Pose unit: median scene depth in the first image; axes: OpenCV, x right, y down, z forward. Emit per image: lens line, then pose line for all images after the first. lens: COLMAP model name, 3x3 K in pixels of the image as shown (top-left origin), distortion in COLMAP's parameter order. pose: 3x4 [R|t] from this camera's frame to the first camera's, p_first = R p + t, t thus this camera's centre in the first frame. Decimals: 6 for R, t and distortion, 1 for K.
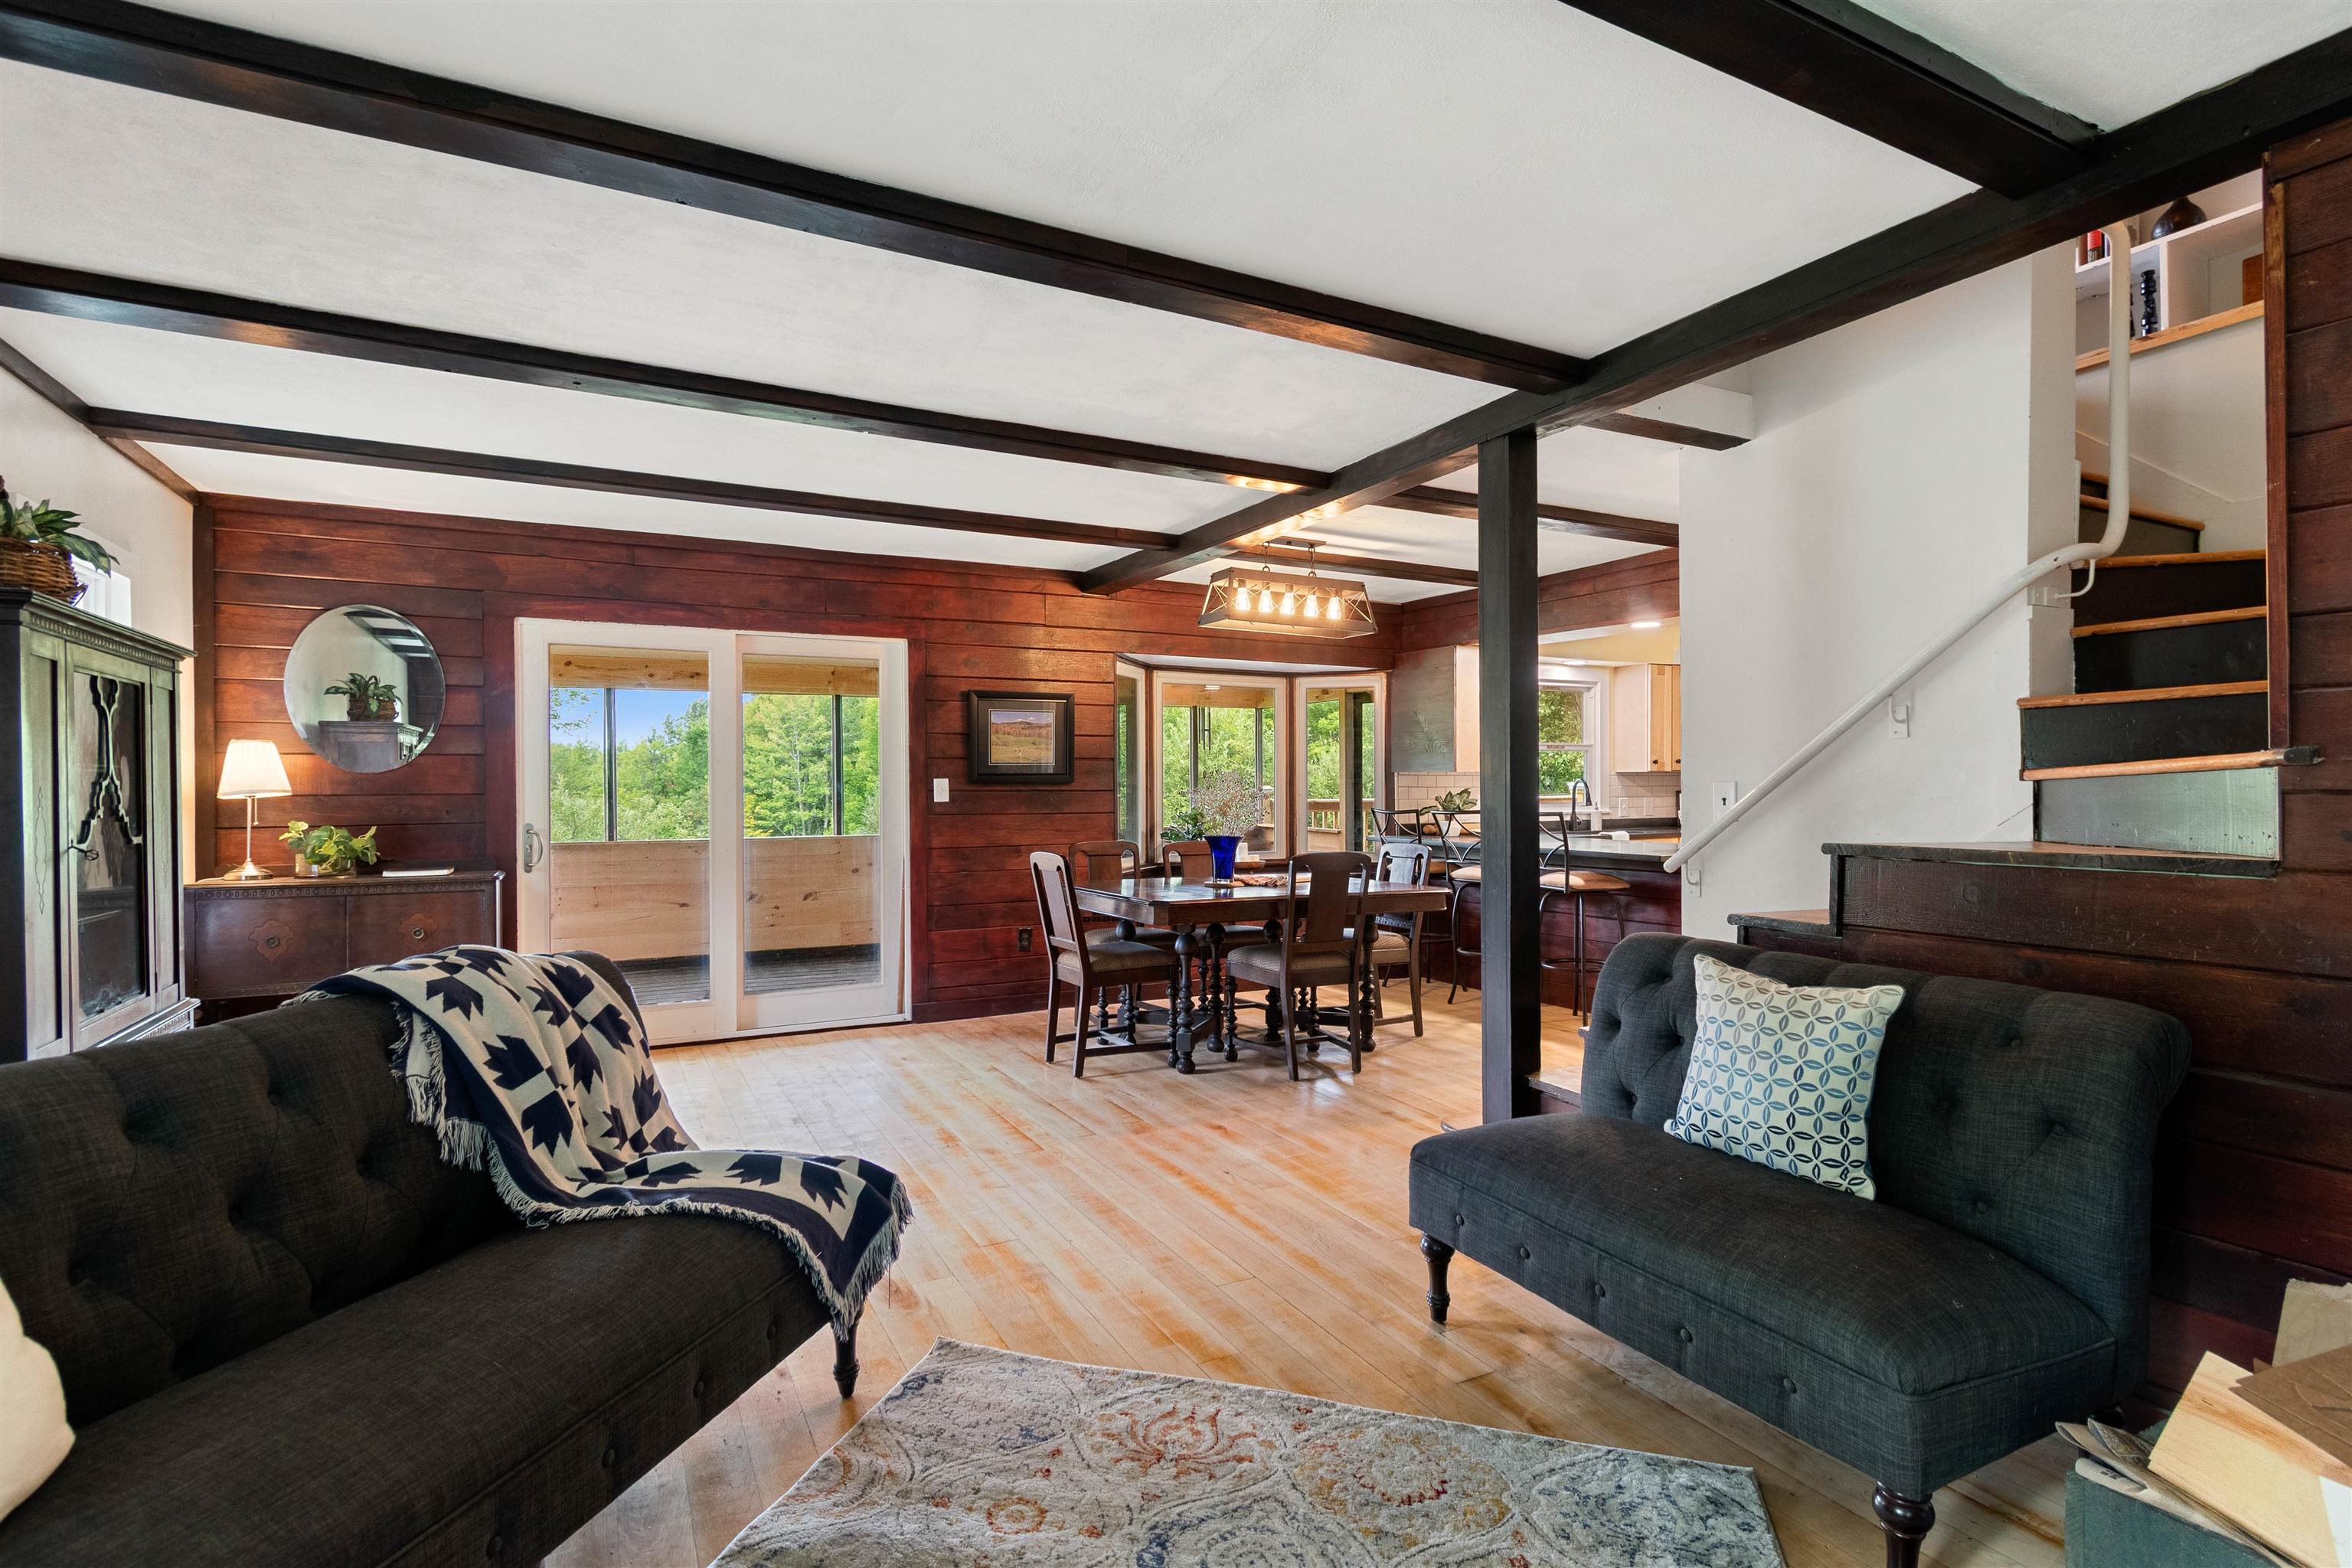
lens RADIAL K [[1137.5, 0, 1176.0], [0, 1137.5, 784.0], [0, 0, 1]] dist [0.000037, -0.000327]
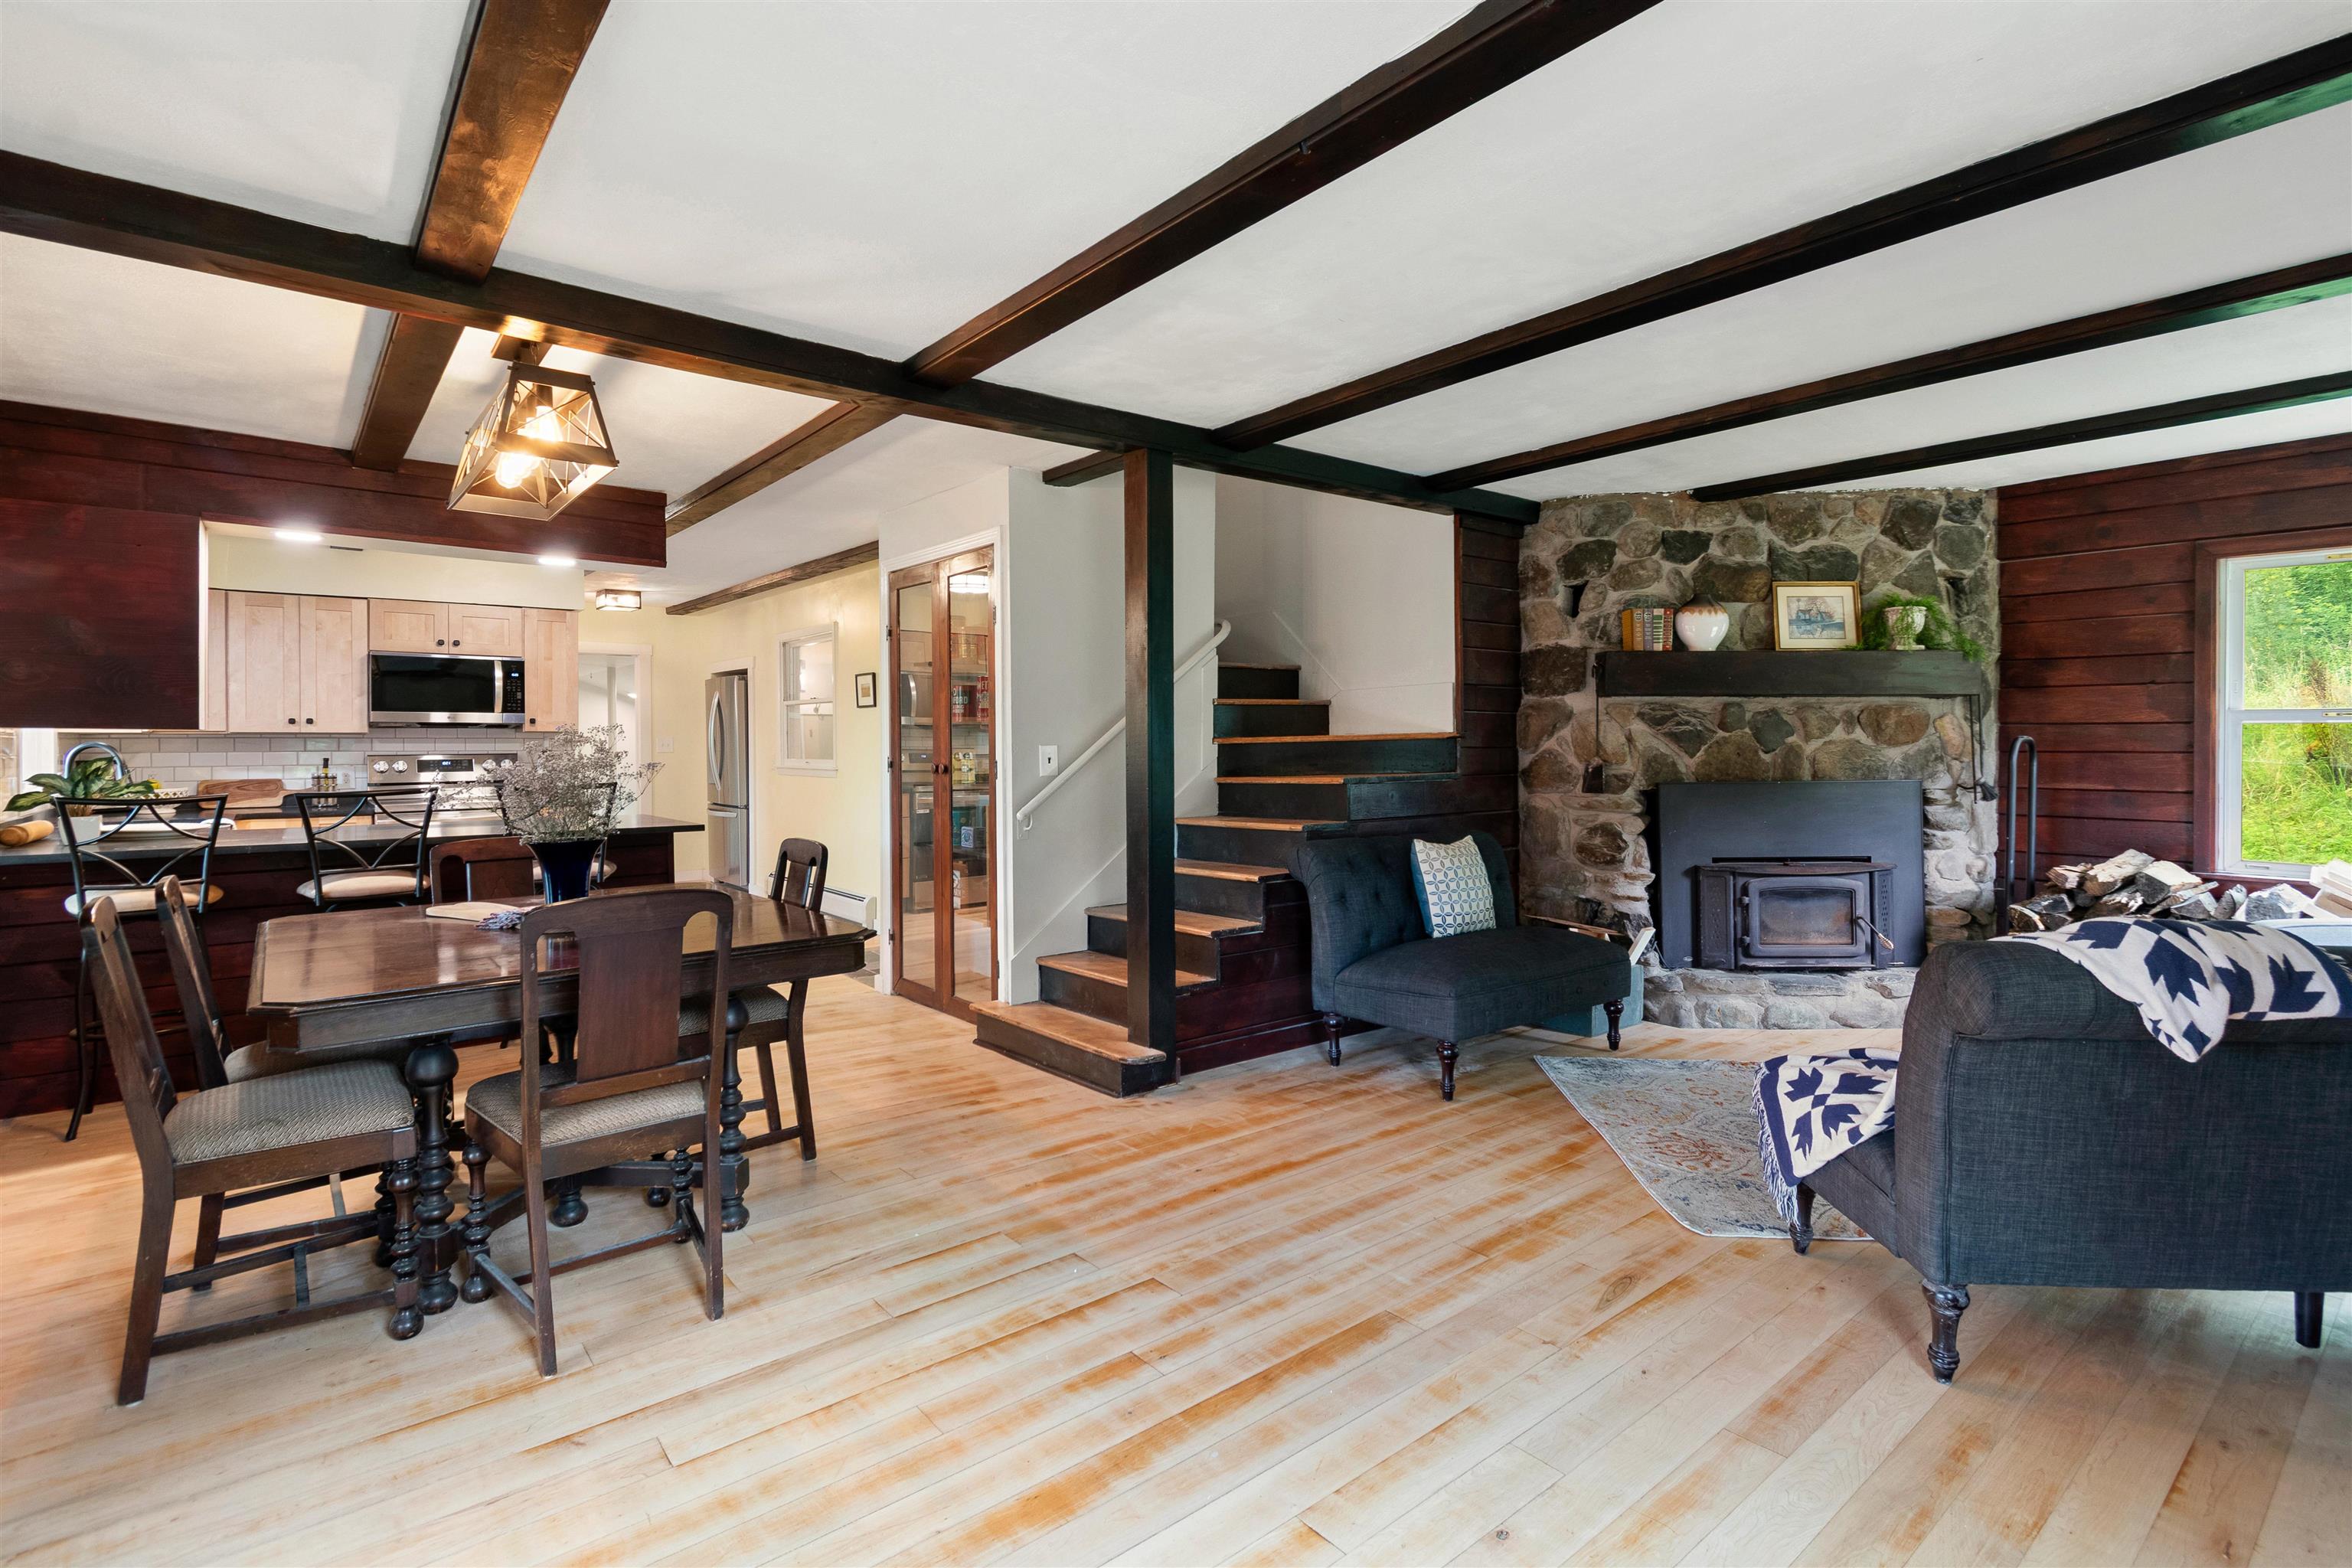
lens RADIAL K [[1115.4, 0, 1186.3], [0, 1115.4, 745.3], [0, 0, 1]] dist [0.000268, -0.001813]
pose [[-0.204476, 0.001589, 0.978870, -0.492684], [0.004323, 0.999990, -0.000720, 0.000272], [-0.978862, 0.004085, -0.204481, 0.705128]]
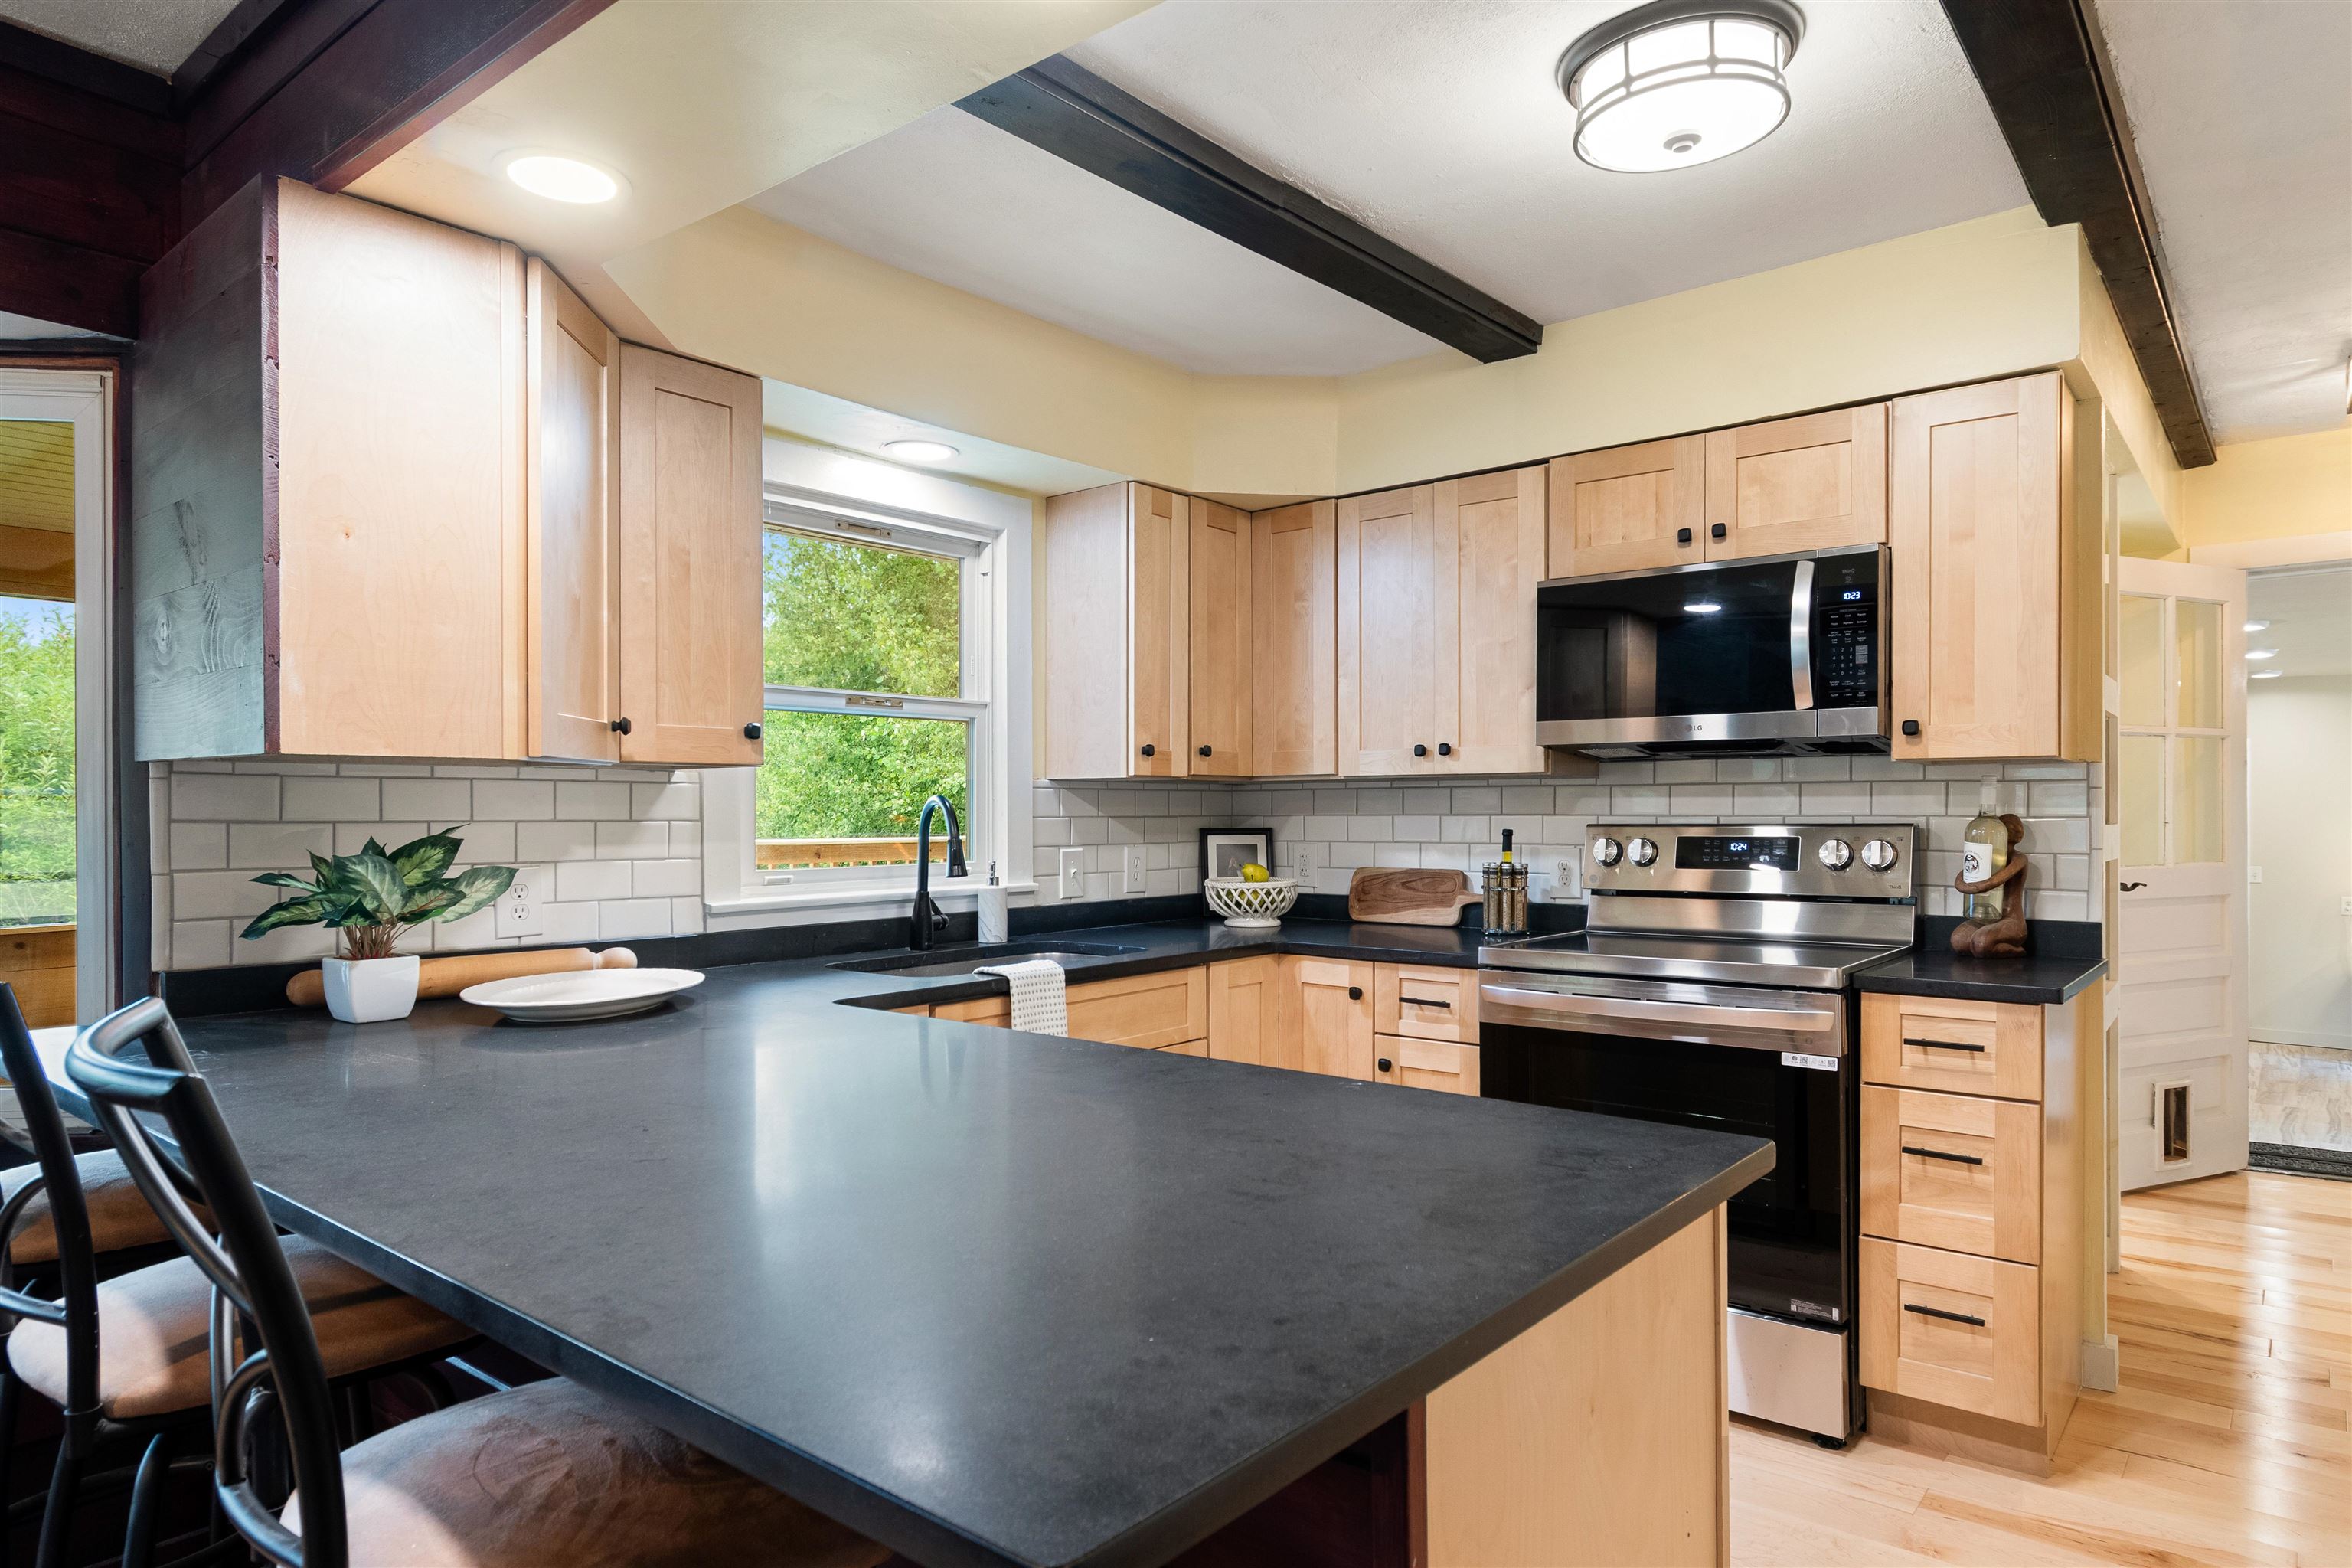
lens RADIAL K [[1382.7, 0, 1184.2], [0, 1382.7, 810.7], [0, 0, 1]] dist [-0.002533, -0.000487]
pose [[0.920807, -0.000447, 0.390017, 0.347923], [0.000903, 0.999999, -0.000986, 0.000282], [-0.390017, 0.001260, 0.920807, 0.787431]]
